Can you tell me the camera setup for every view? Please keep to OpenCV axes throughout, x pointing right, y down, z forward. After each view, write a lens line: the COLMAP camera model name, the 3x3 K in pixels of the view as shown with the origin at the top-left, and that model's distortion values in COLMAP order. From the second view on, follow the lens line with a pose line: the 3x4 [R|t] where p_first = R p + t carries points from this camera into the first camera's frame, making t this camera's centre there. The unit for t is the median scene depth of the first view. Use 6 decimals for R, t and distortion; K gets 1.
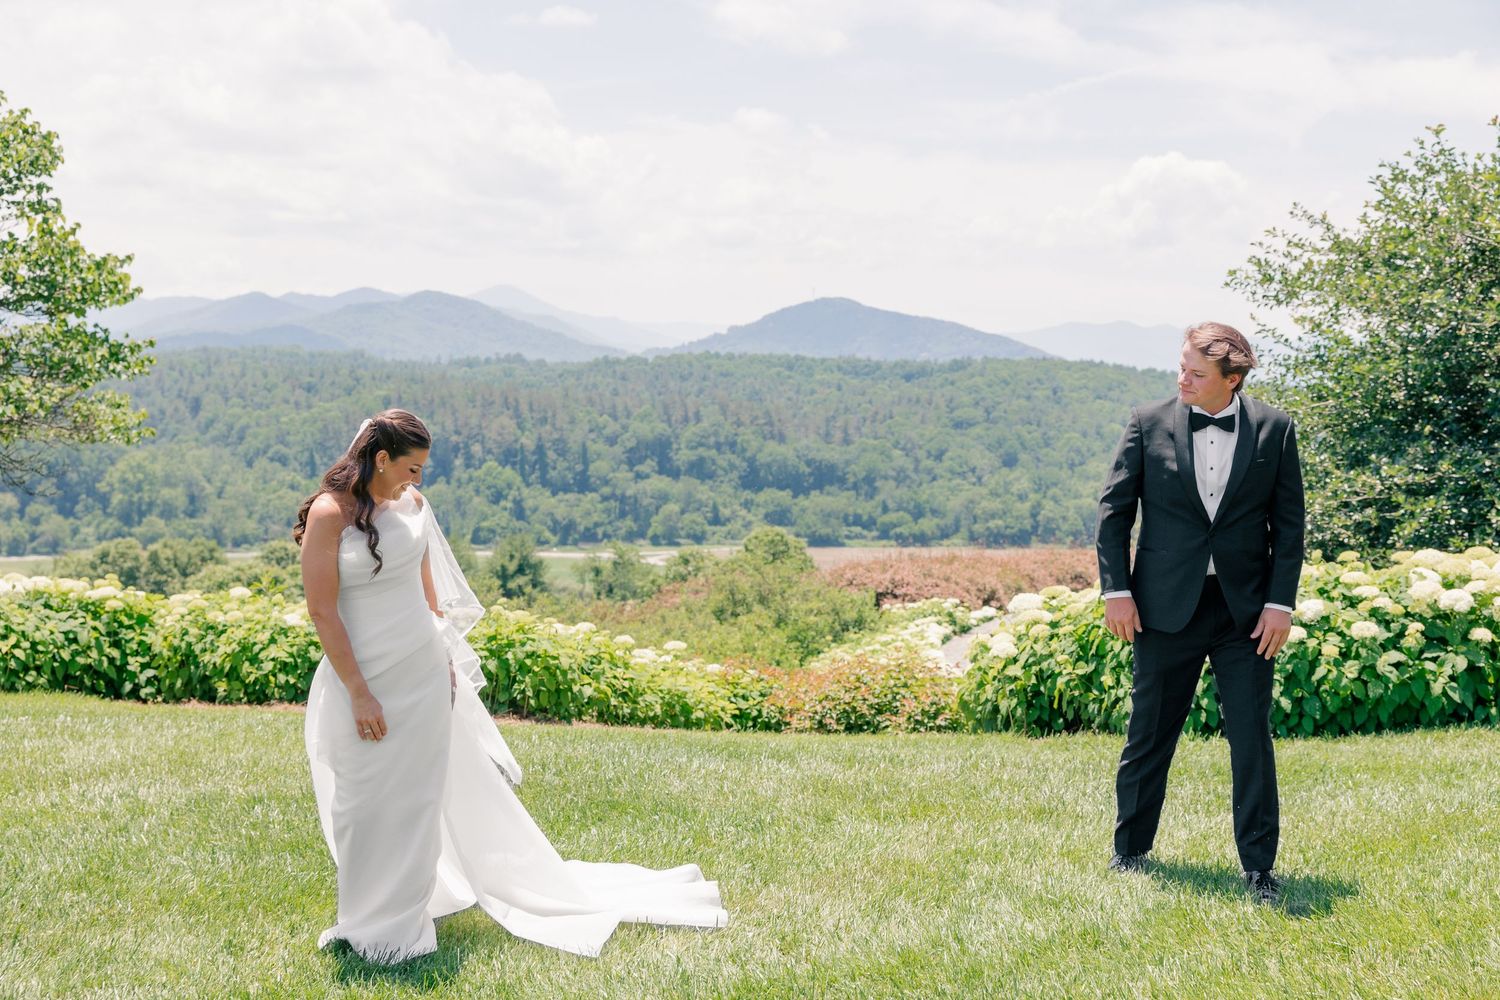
lens RADIAL K [[2176.5, 0, 750.0], [0, 2176.5, 500.0], [0, 0, 1]] dist [-0.005550, -0.160454]
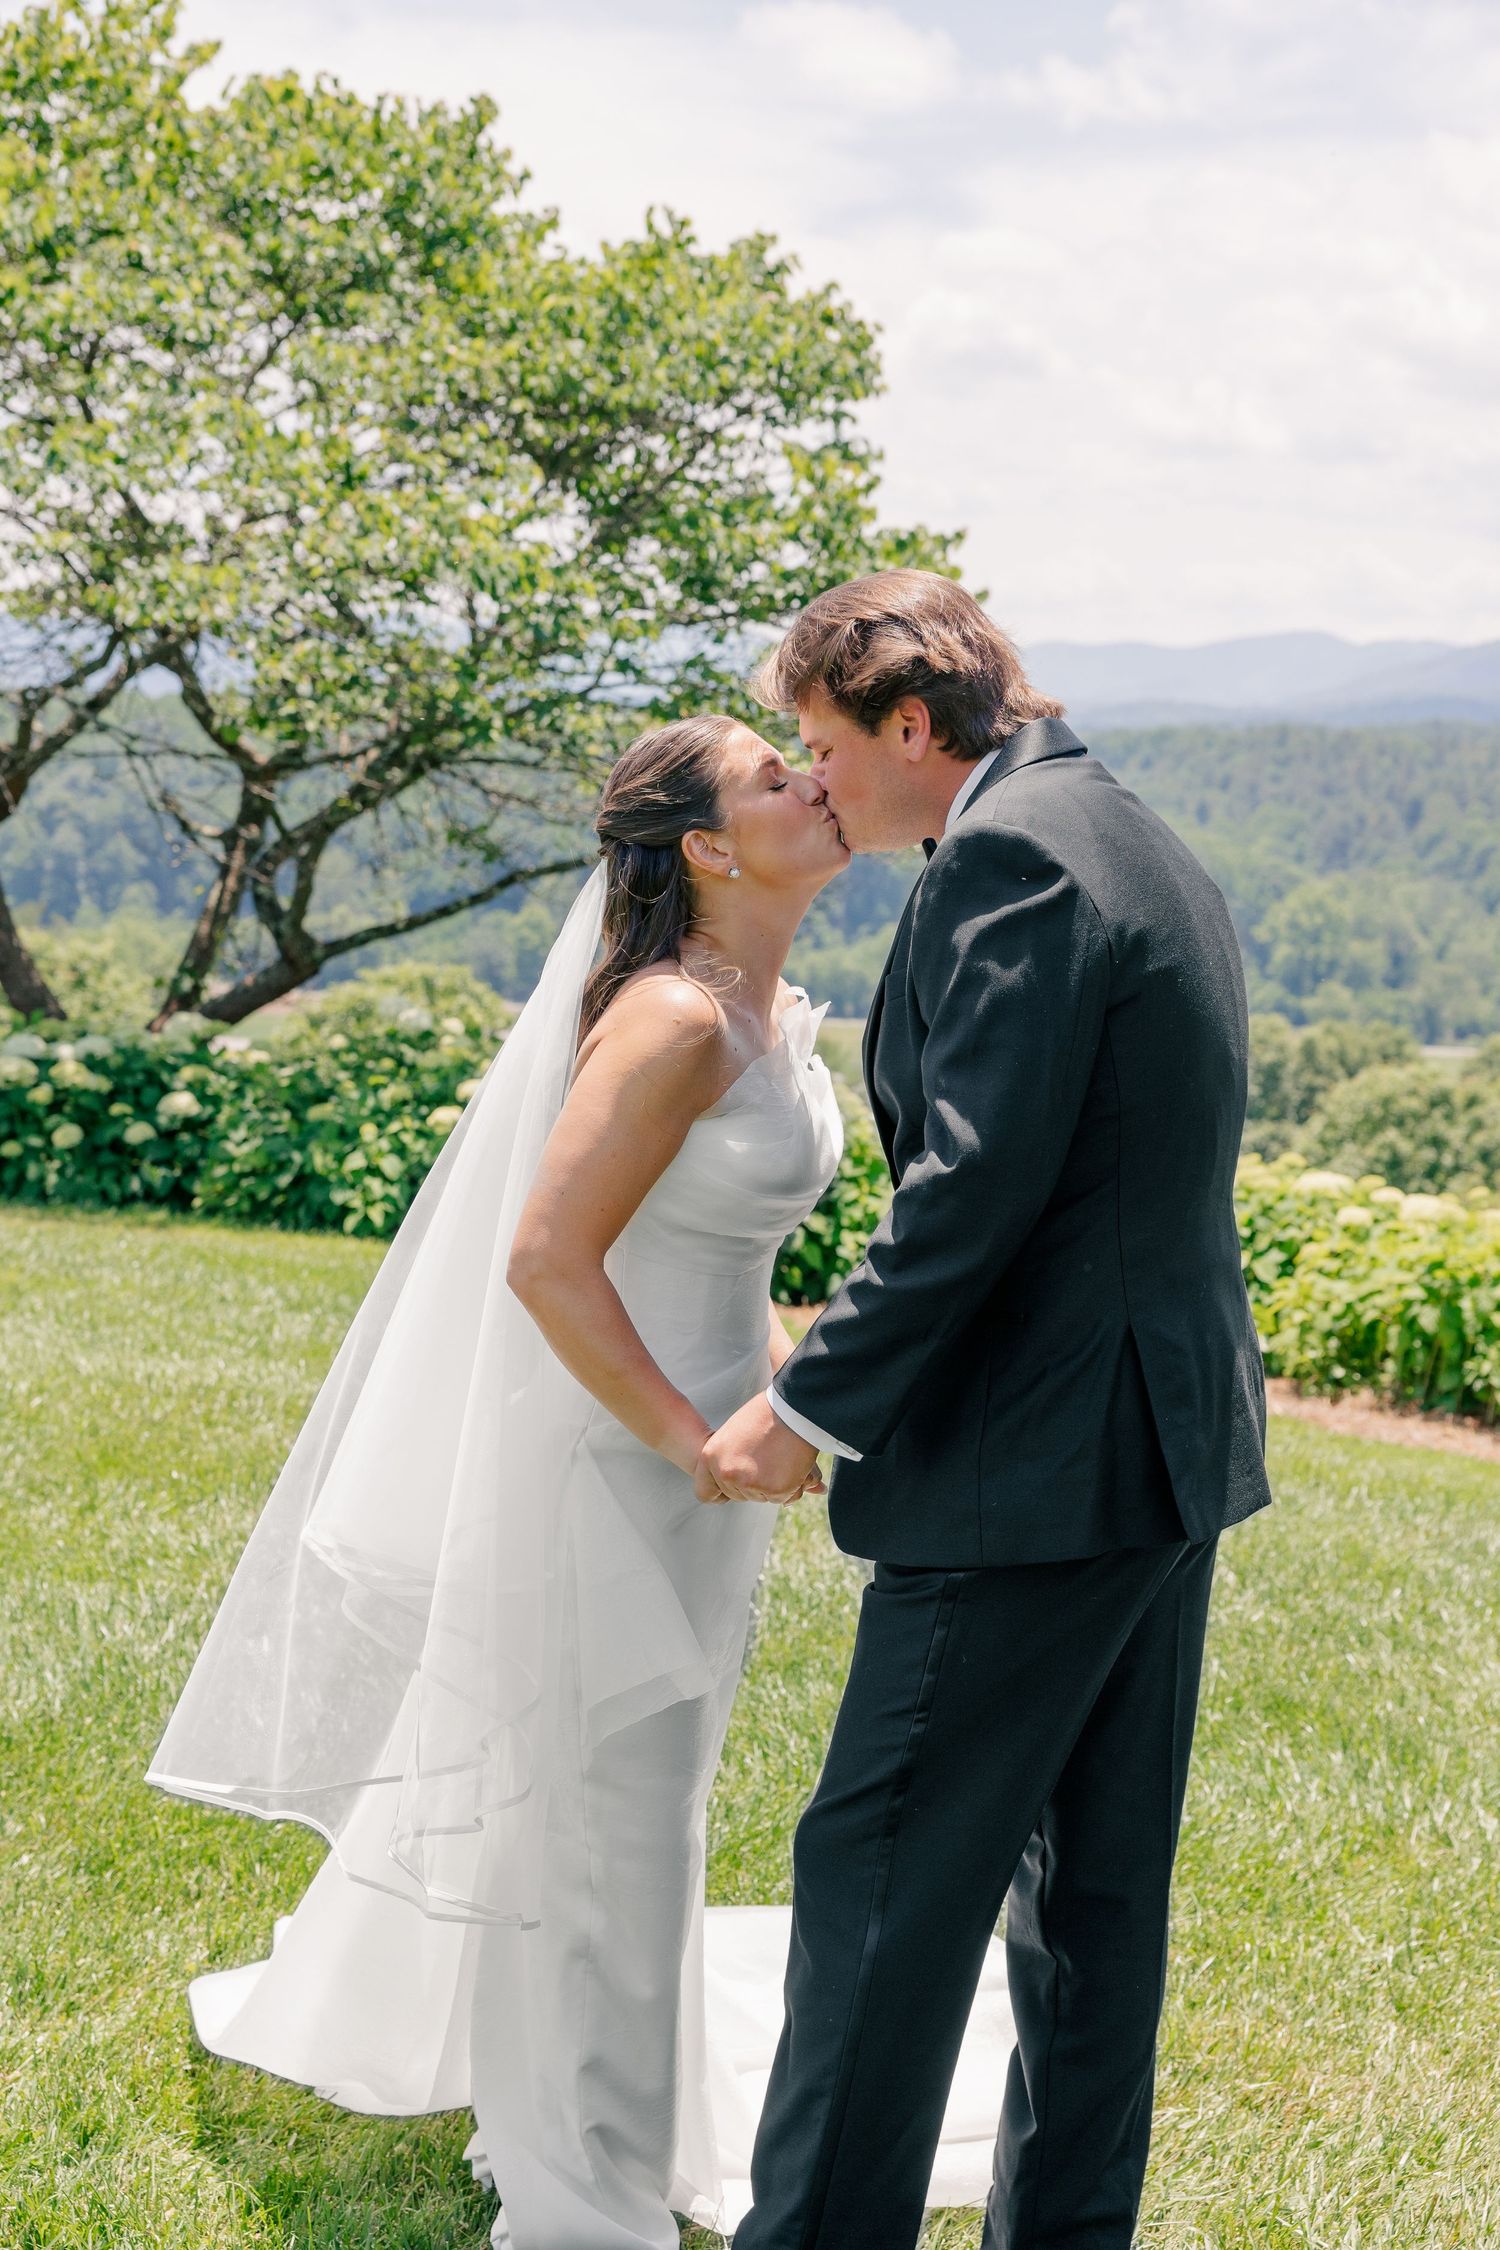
lens RADIAL K [[3264.7, 0, 710.1], [0, 3264.7, 1126.7], [0, 0, 1]] dist [-0.005550, -0.160454]
pose [[0.876799, 0.077073, -0.474641, 0.077759], [-0.052922, 0.996542, 0.064059, -0.007348], [0.477937, -0.031048, 0.877845, 0.207802]]
